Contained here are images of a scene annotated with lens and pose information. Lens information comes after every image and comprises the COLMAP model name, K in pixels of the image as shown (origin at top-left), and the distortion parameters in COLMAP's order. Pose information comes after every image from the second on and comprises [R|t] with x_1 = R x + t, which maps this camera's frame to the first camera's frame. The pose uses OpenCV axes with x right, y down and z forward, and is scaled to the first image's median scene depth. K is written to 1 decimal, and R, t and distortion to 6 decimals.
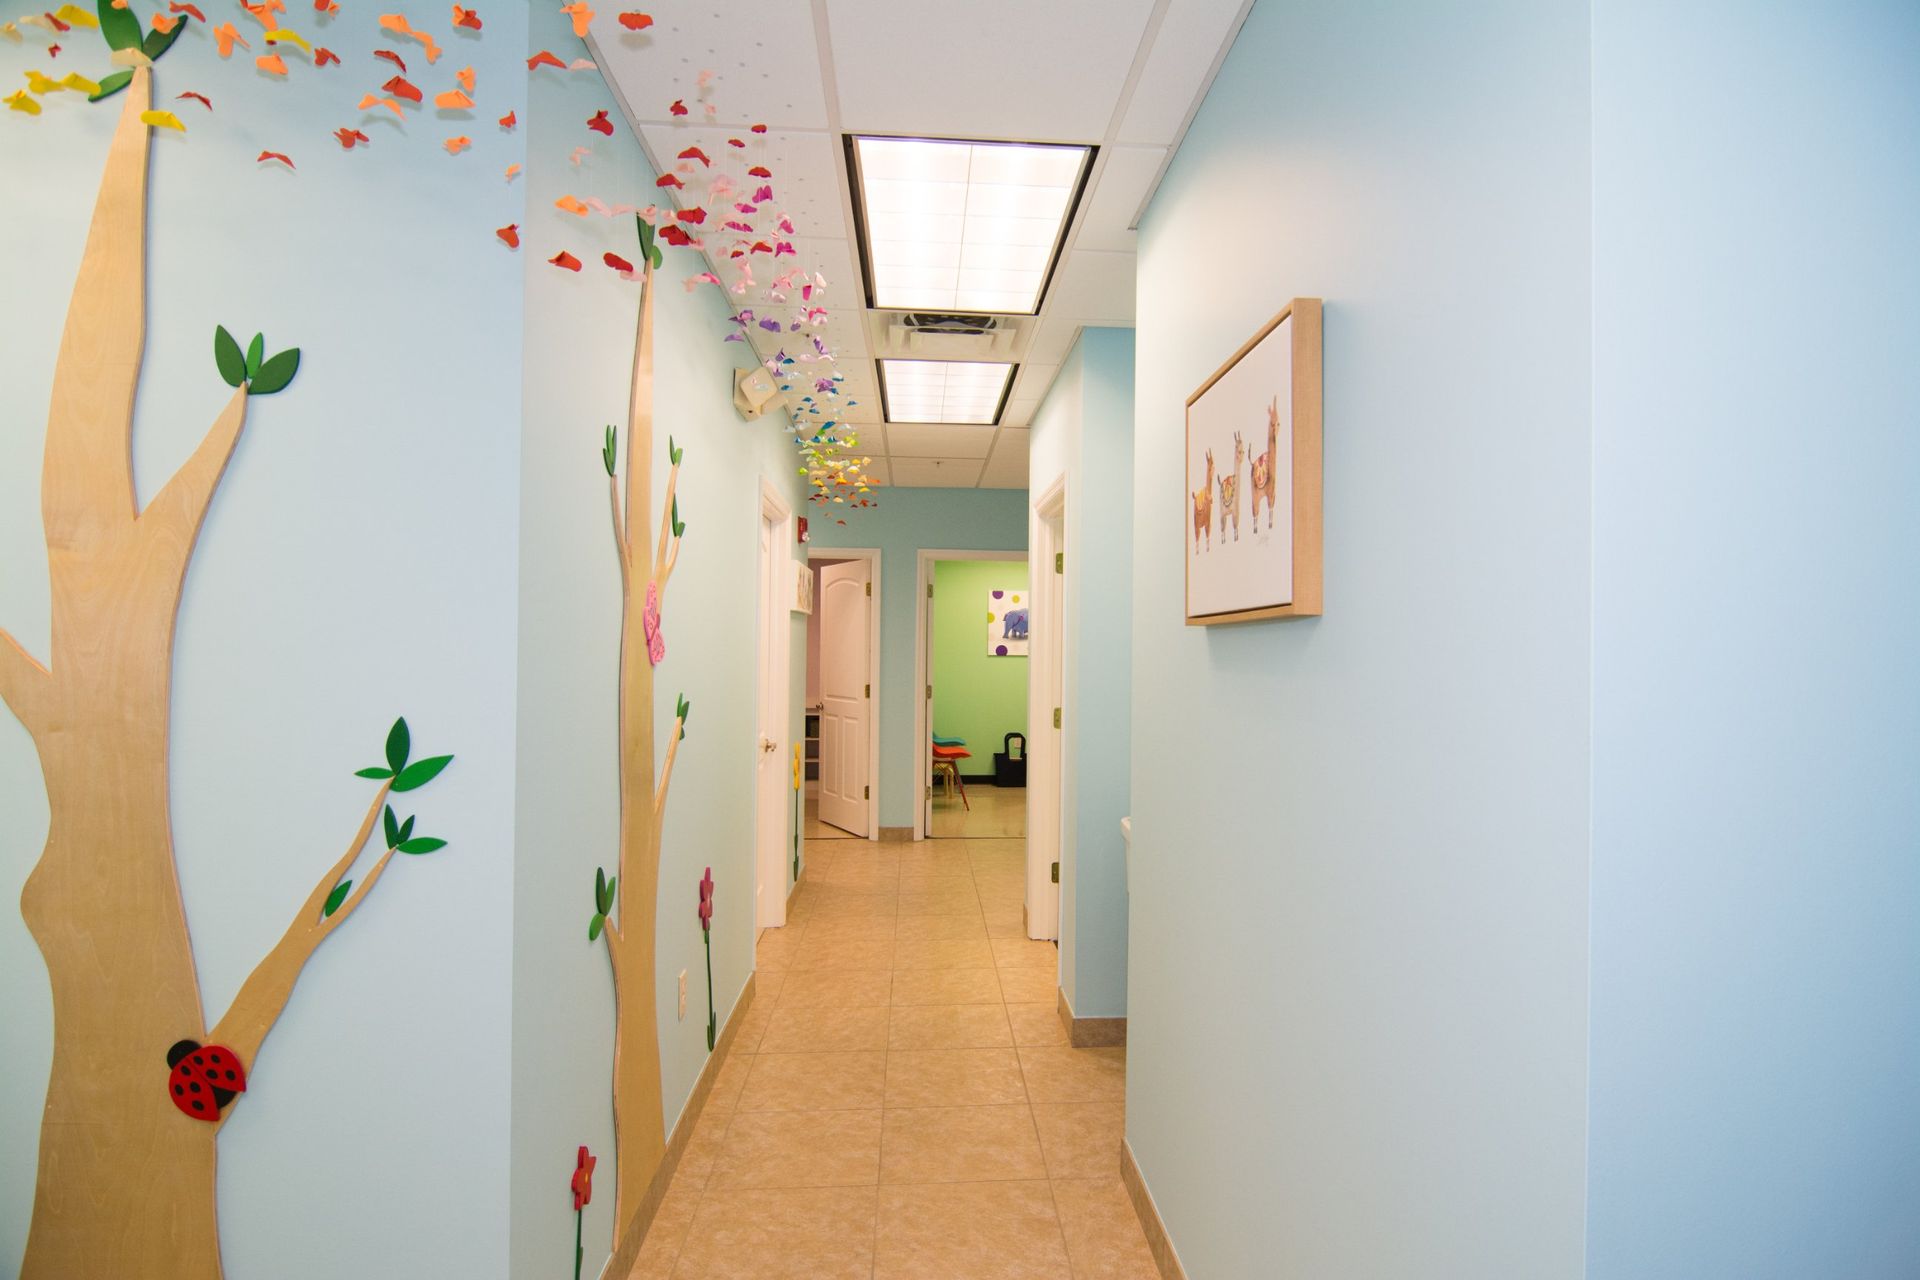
lens RADIAL K [[1036.2, 0, 999.5], [0, 1036.2, 643.2], [0, 0, 1]] dist [-0.015156, -0.005385]
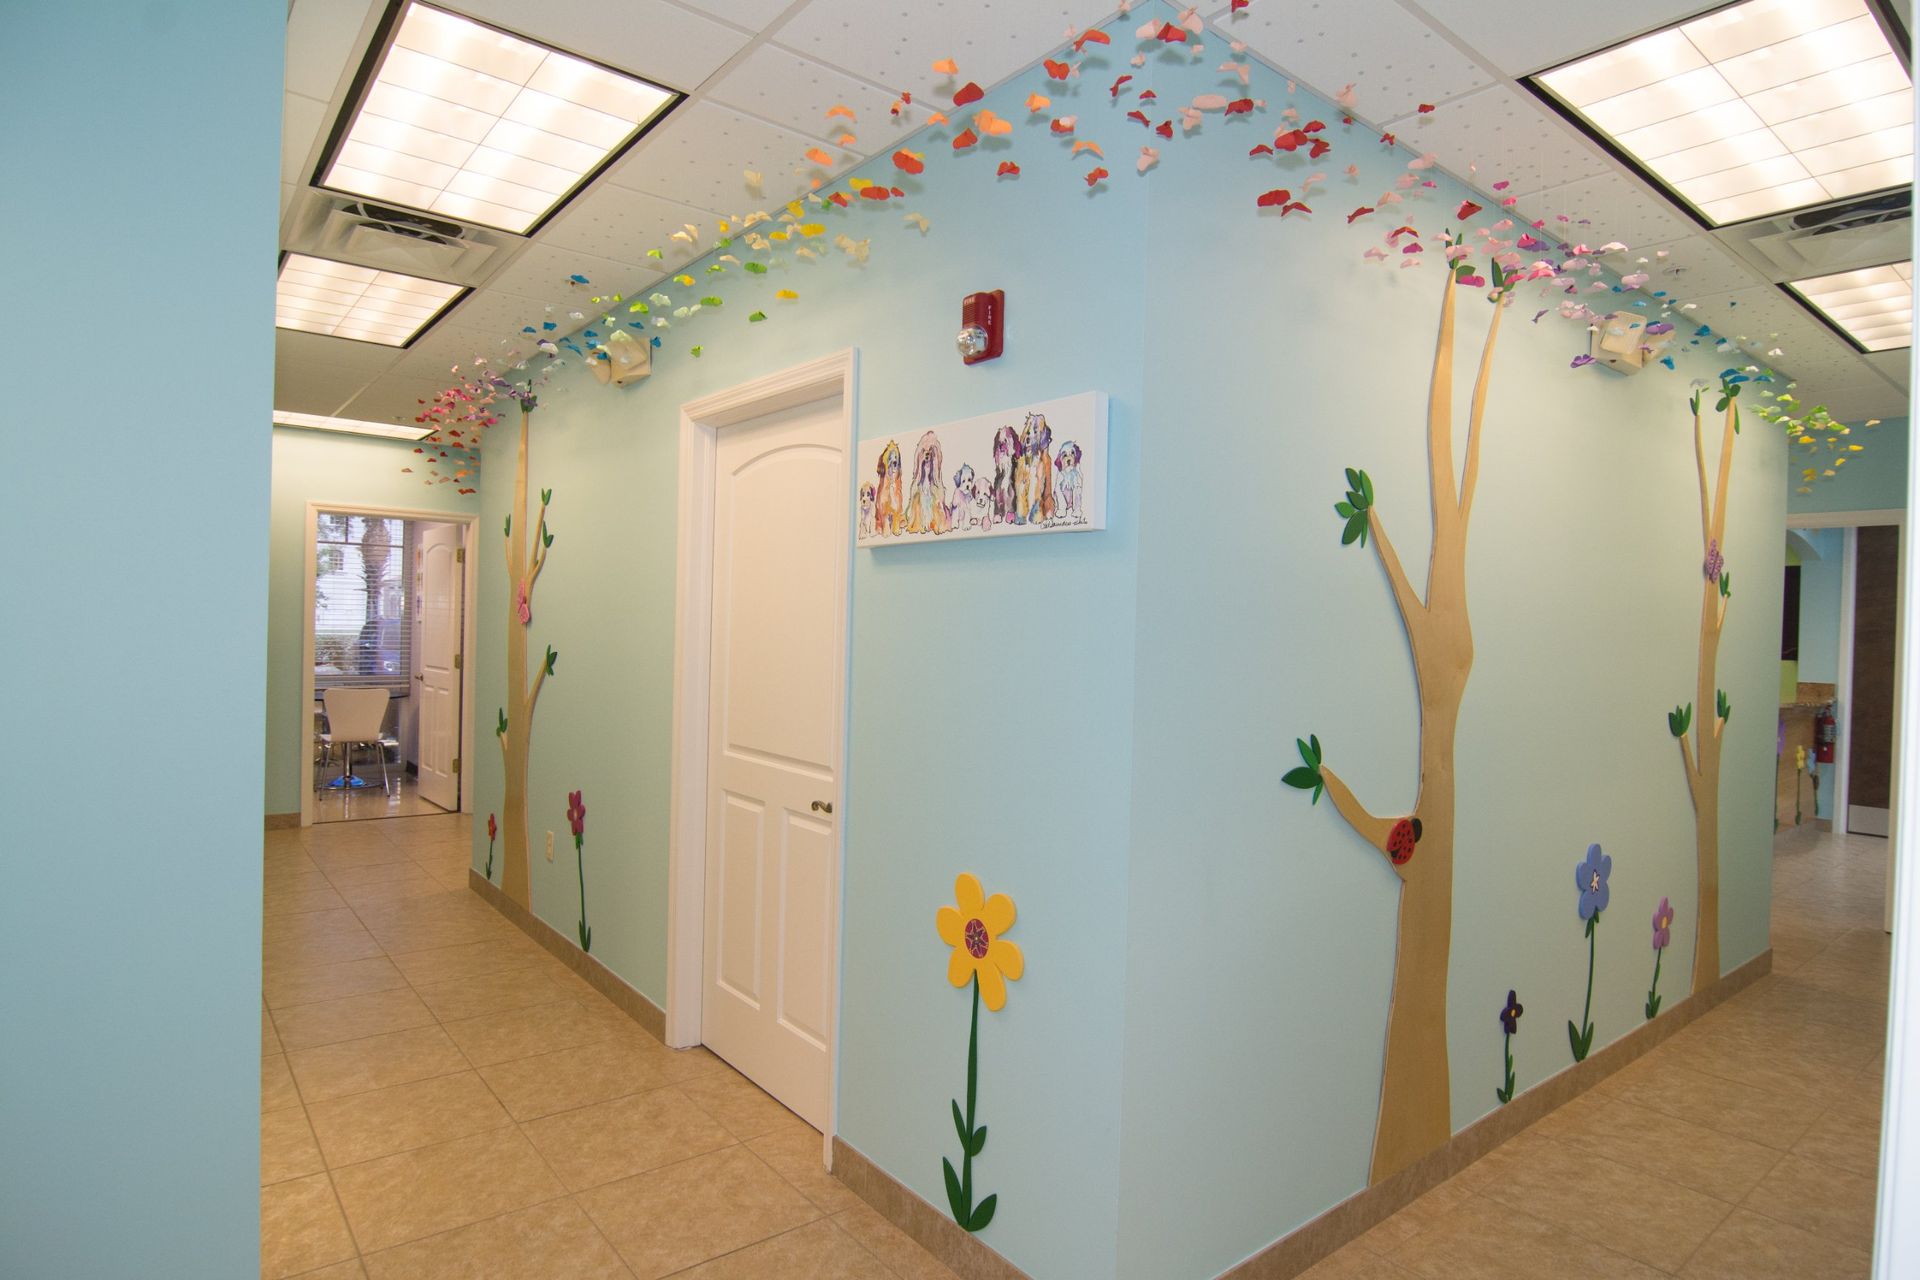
lens RADIAL K [[1036.2, 0, 968.5], [0, 1036.2, 624.8], [0, 0, 1]] dist [-0.015156, -0.005385]
pose [[-0.821240, -0.029485, -0.569820, 0.049739], [-0.030416, 0.999506, -0.007883, 0.011259], [0.569771, 0.010857, -0.821732, 2.256575]]
